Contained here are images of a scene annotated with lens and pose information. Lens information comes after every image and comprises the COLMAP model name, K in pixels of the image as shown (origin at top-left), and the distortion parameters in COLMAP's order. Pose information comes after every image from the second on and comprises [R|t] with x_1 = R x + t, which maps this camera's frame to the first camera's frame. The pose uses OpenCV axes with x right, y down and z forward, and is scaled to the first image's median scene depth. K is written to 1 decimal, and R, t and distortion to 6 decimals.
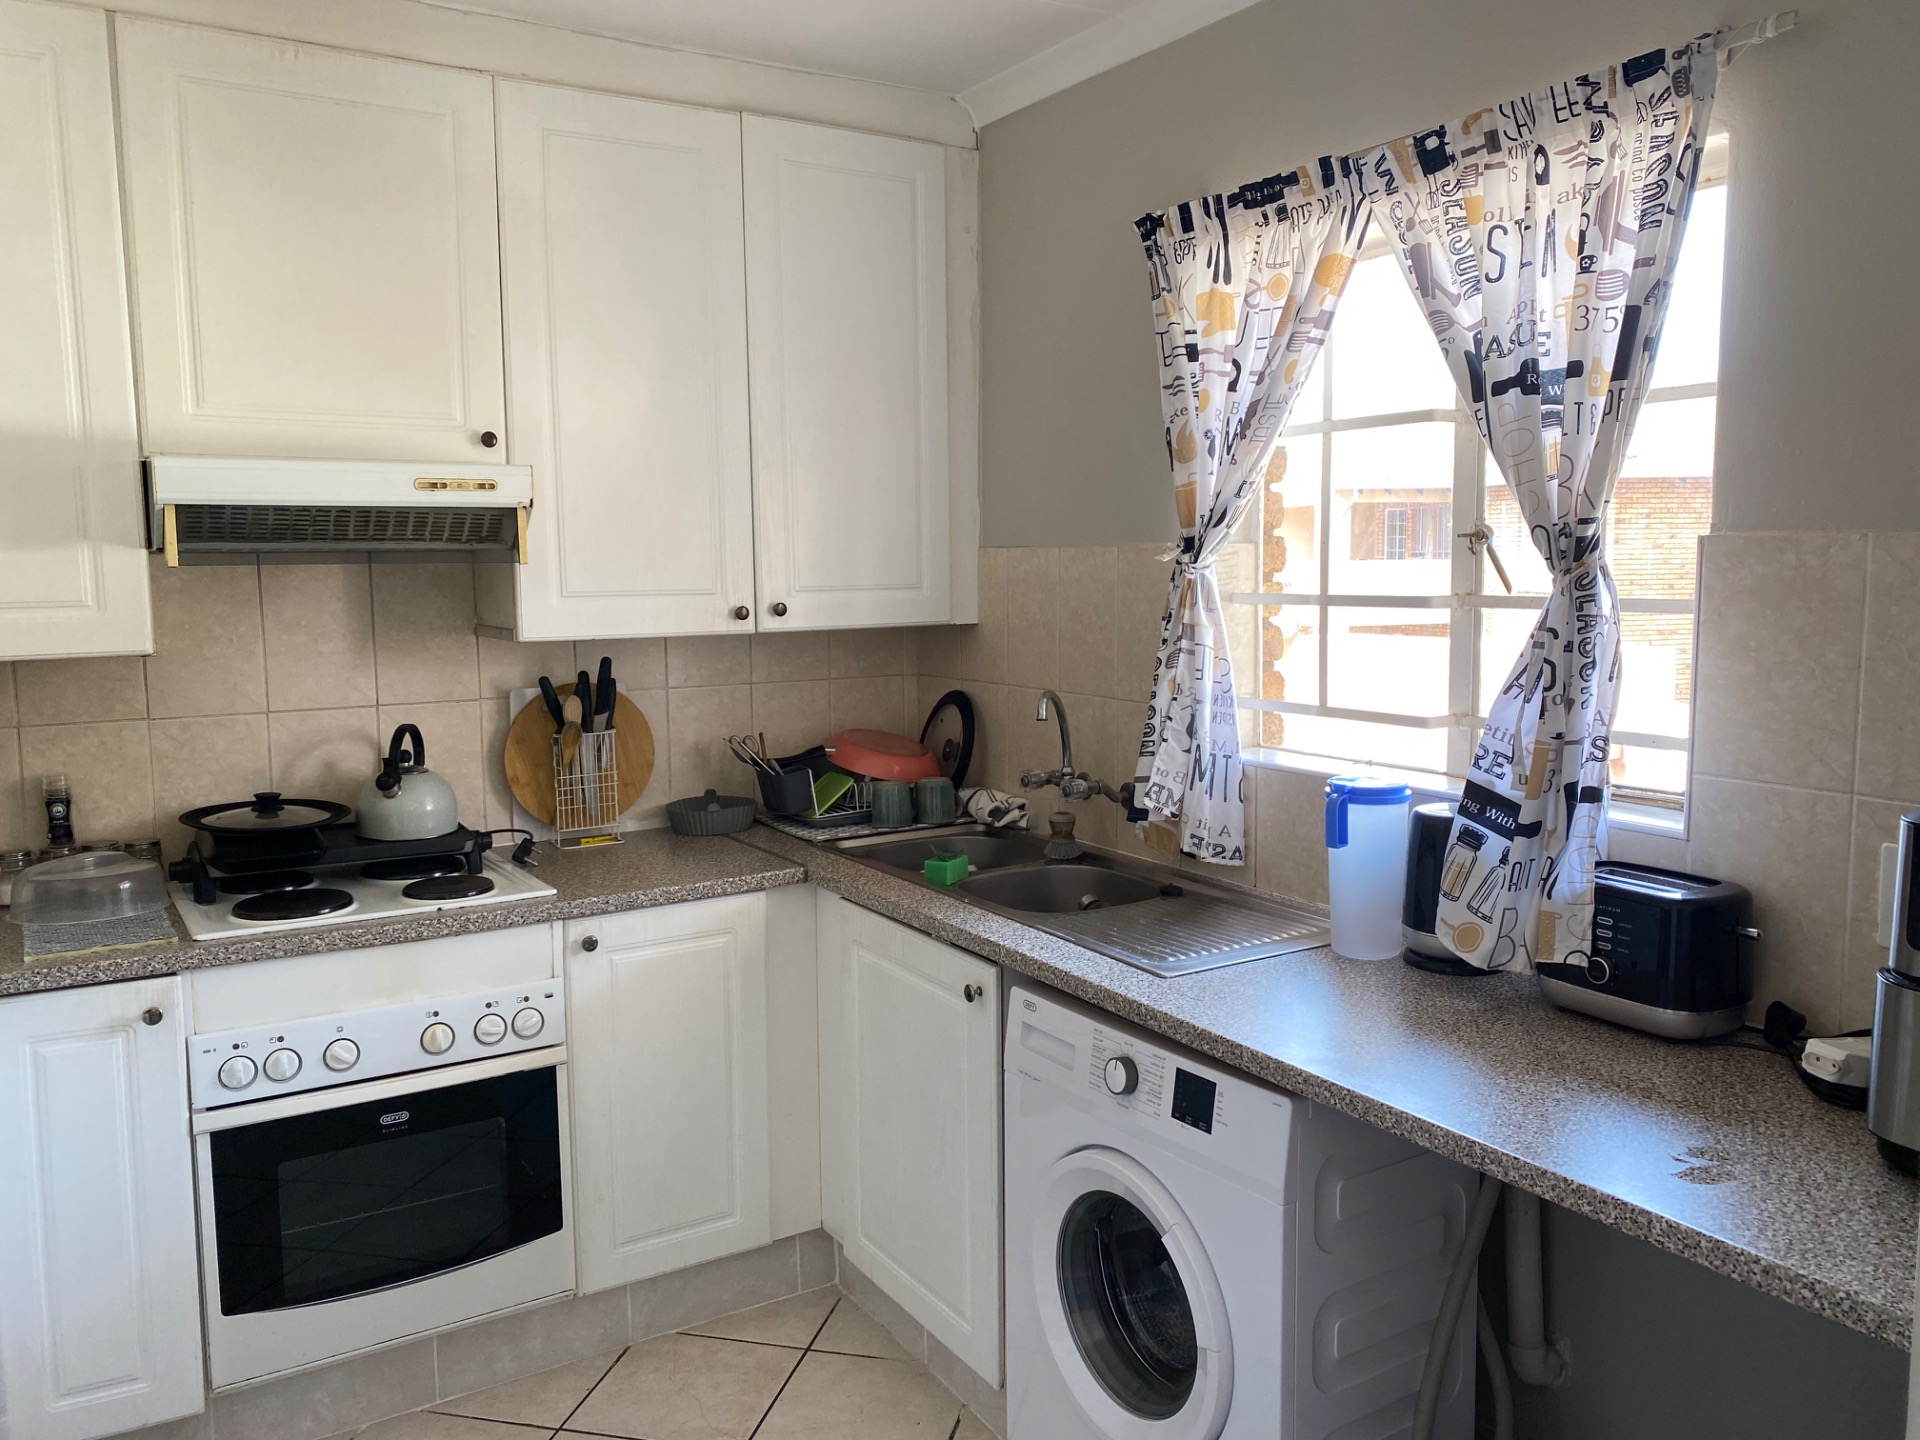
lens RADIAL K [[1471.2, 0, 959.3], [0, 1471.2, 722.8], [0, 0, 1]] dist [0.099147, -0.137952]
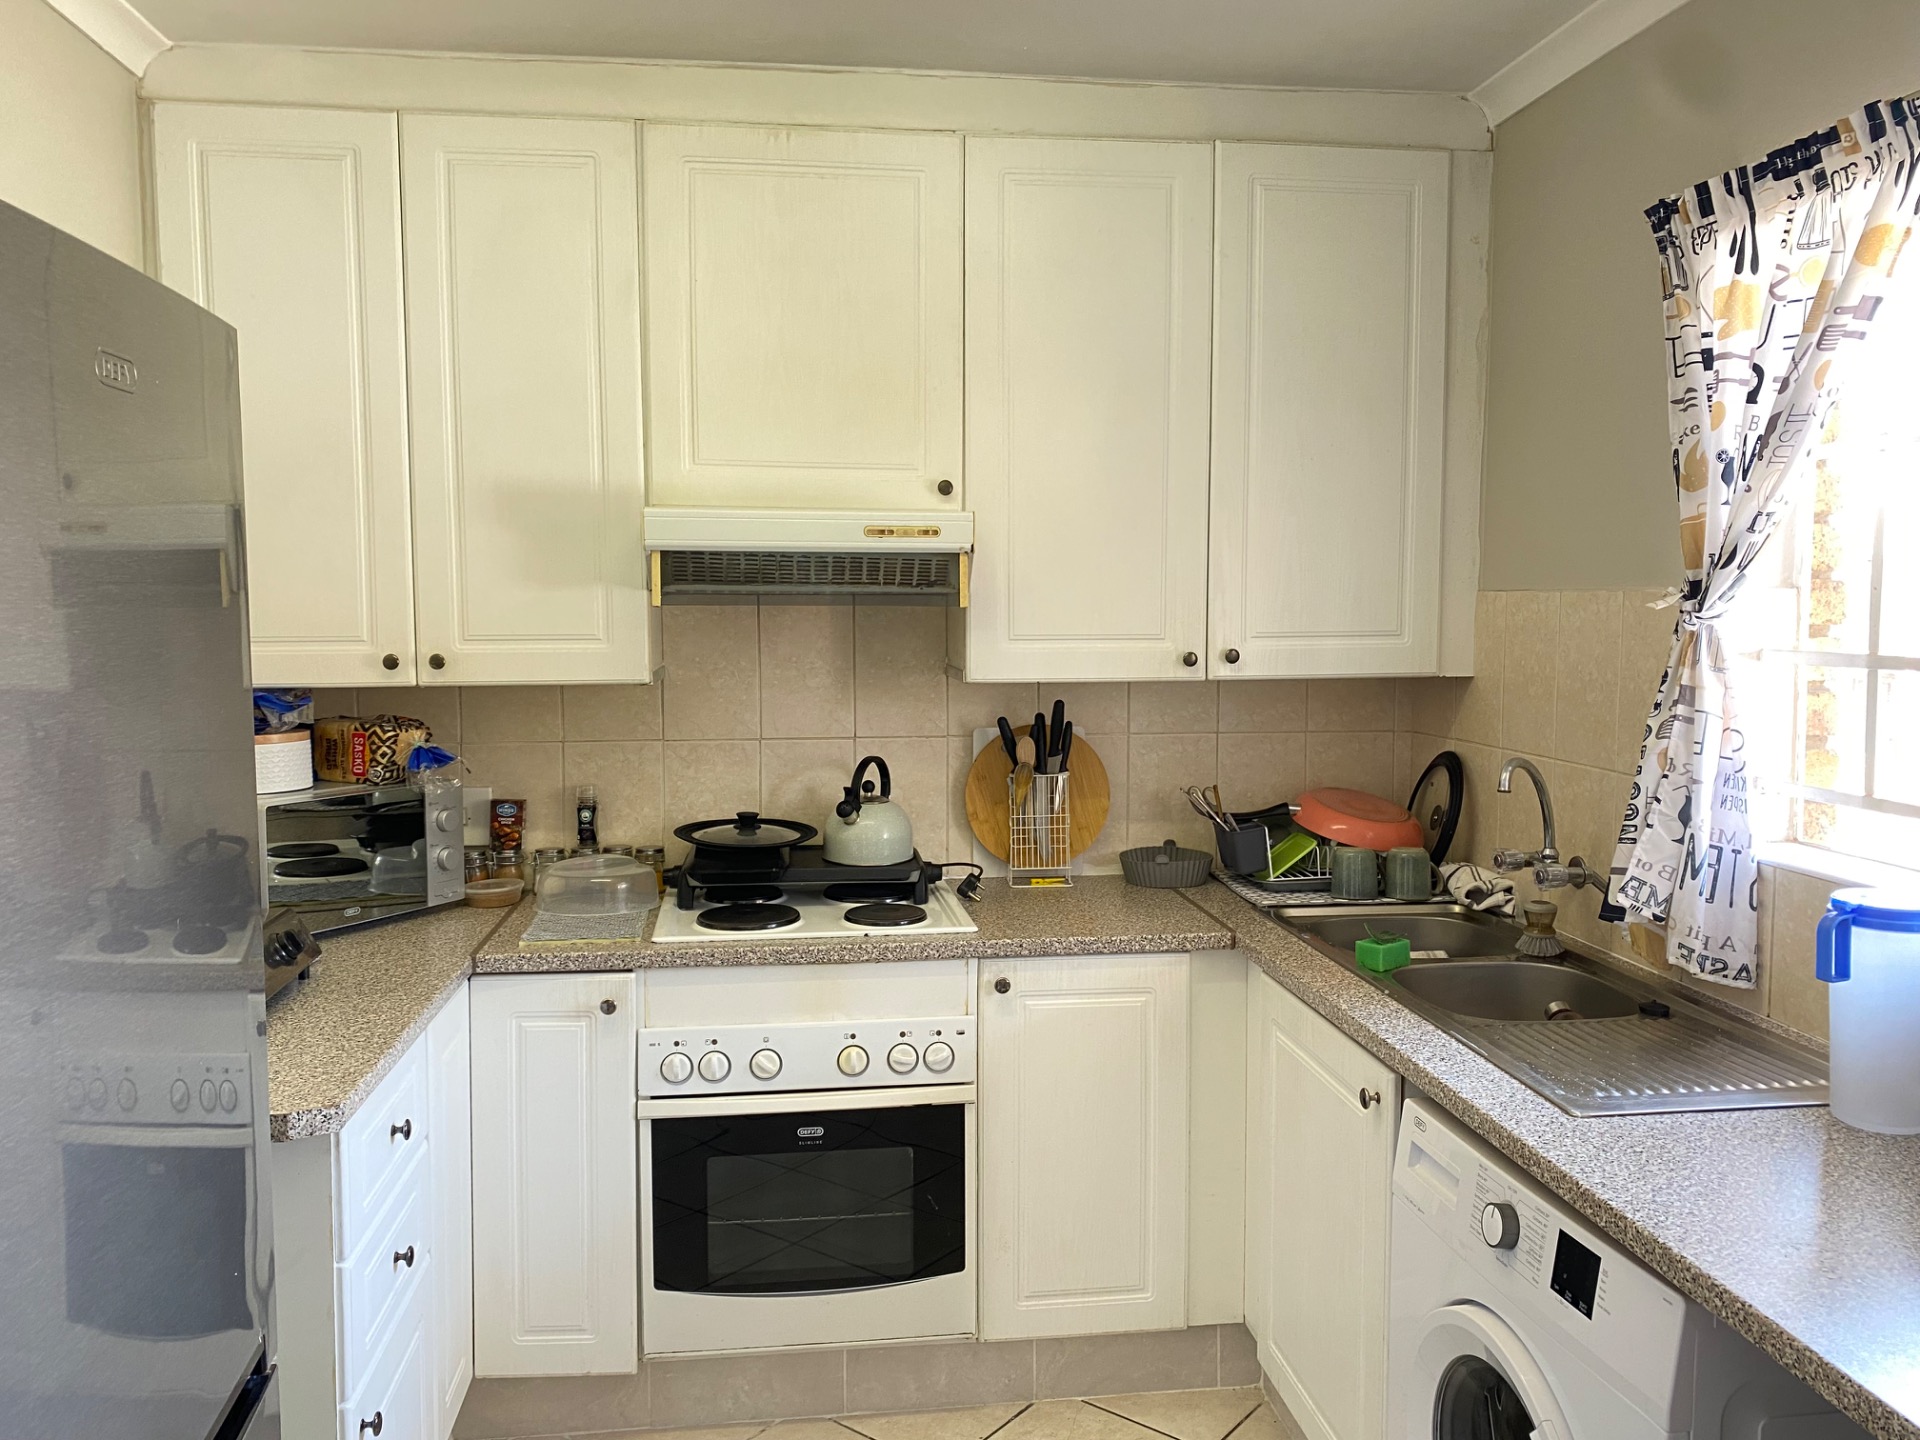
lens RADIAL K [[1482.8, 0, 960.5], [0, 1482.8, 714.3], [0, 0, 1]] dist [0.032268, -0.000554]
pose [[0.906960, 0.040523, -0.419264, 0.136878], [-0.054521, 0.998282, -0.021454, -0.011339], [0.417674, 0.042316, 0.907611, 0.076674]]
